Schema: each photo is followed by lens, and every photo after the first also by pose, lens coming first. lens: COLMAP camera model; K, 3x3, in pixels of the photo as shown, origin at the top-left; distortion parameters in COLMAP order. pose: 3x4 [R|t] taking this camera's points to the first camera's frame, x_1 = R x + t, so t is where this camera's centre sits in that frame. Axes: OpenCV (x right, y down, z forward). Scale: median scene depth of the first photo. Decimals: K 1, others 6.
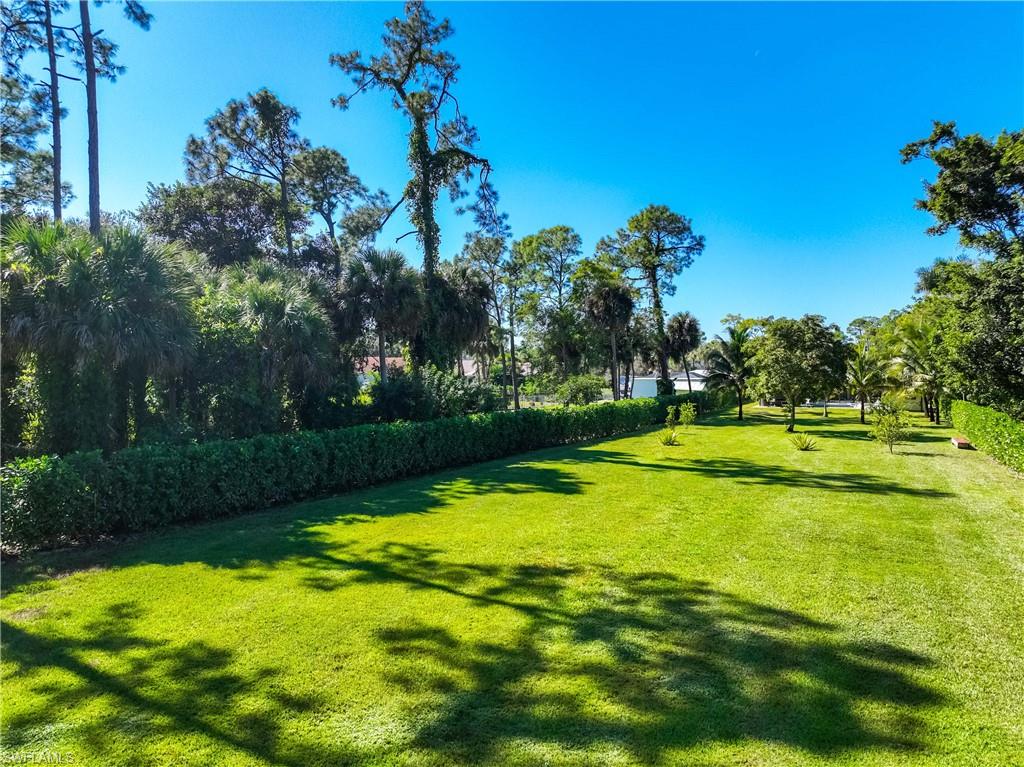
lens RADIAL K [[722.1, 0, 513.0], [0, 722.1, 381.9], [0, 0, 1]] dist [-0.002818, 0.017510]
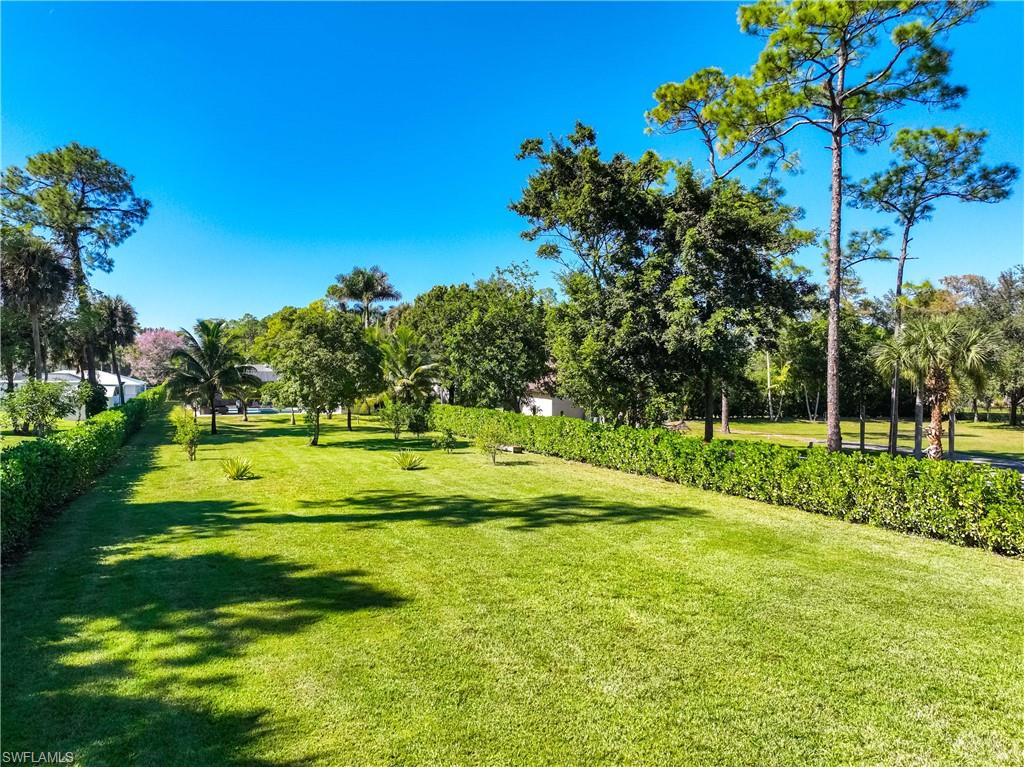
lens RADIAL K [[722.1, 0, 511.2], [0, 722.1, 386.6], [0, 0, 1]] dist [-0.002818, 0.017510]
pose [[0.618638, -0.004424, 0.785664, -0.109774], [0.001118, 0.999988, 0.004751, -0.003579], [-0.785675, -0.002061, 0.618635, 0.203812]]
